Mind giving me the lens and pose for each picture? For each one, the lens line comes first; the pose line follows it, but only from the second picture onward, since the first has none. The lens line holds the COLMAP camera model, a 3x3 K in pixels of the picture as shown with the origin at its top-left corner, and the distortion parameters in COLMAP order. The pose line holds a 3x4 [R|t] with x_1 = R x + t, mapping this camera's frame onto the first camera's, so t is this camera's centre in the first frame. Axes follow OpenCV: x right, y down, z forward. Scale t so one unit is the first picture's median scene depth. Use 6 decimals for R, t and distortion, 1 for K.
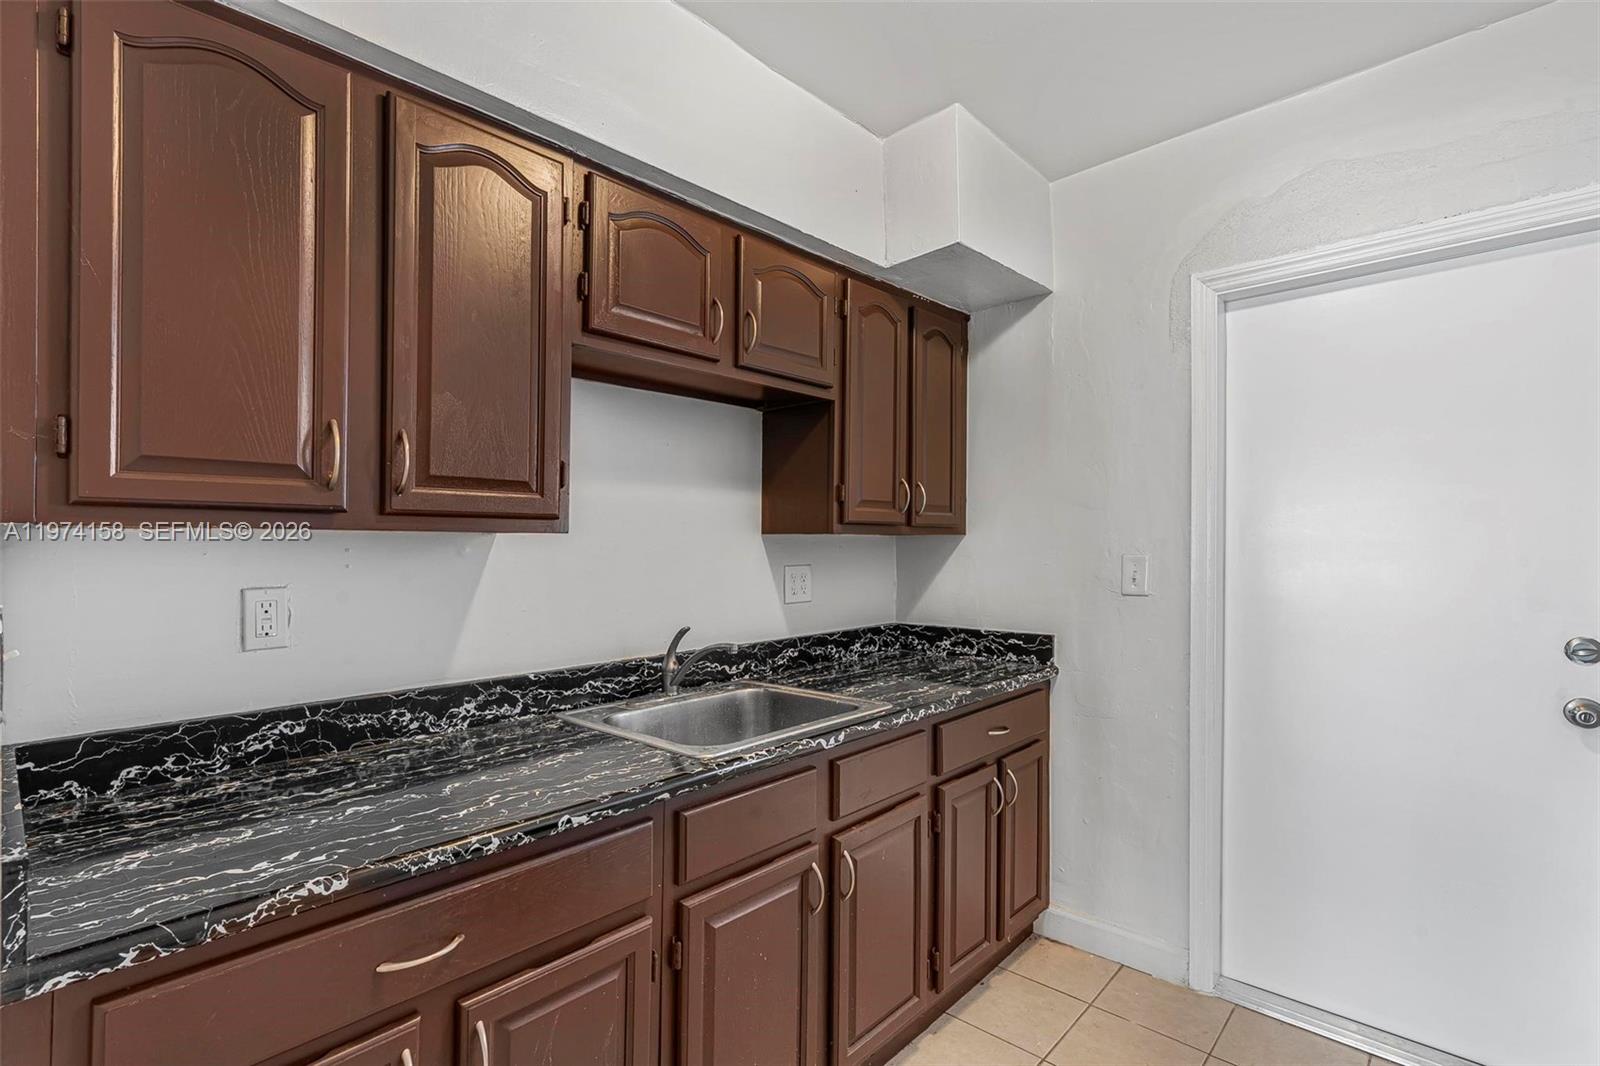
lens RADIAL K [[733.0, 0, 800.1], [0, 733.0, 544.5], [0, 0, 1]] dist [-0.001302, 0.000579]
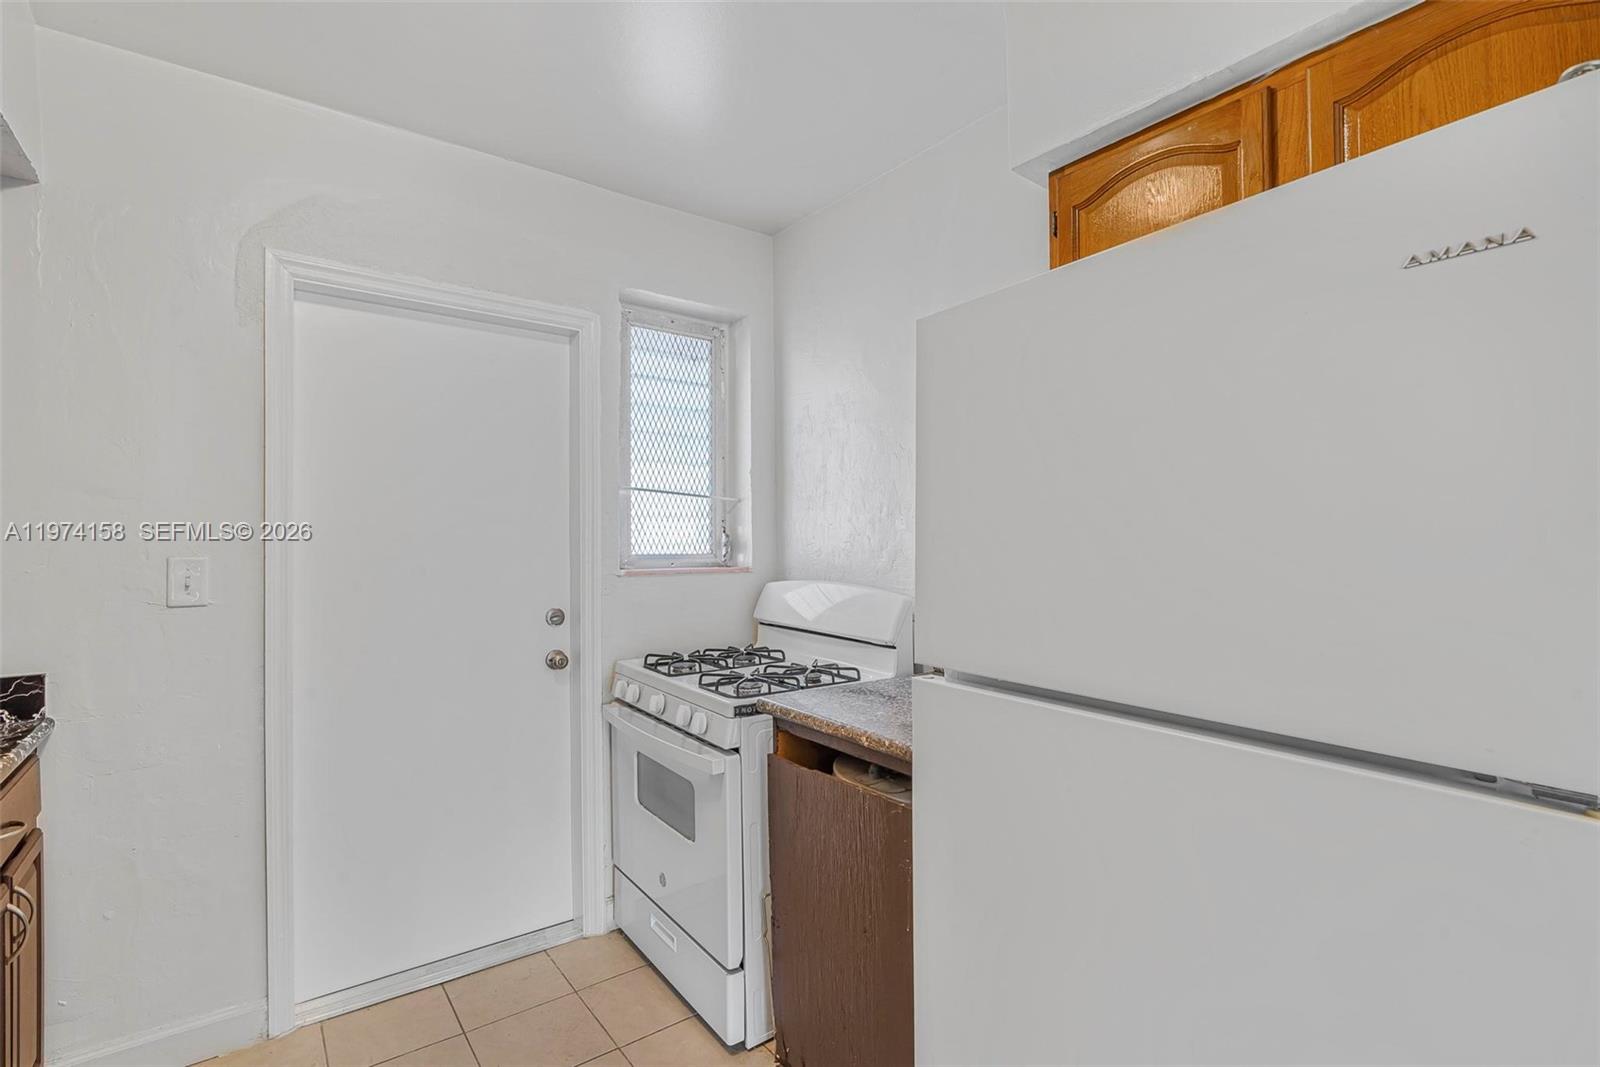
lens RADIAL K [[733.0, 0, 796.1], [0, 733.0, 532.1], [0, 0, 1]] dist [-0.001302, 0.000579]
pose [[0.191734, 0.020293, 0.981237, -0.215277], [-0.000548, 0.999788, -0.020570, 0.003124], [-0.981447, 0.003406, 0.191705, 0.174770]]
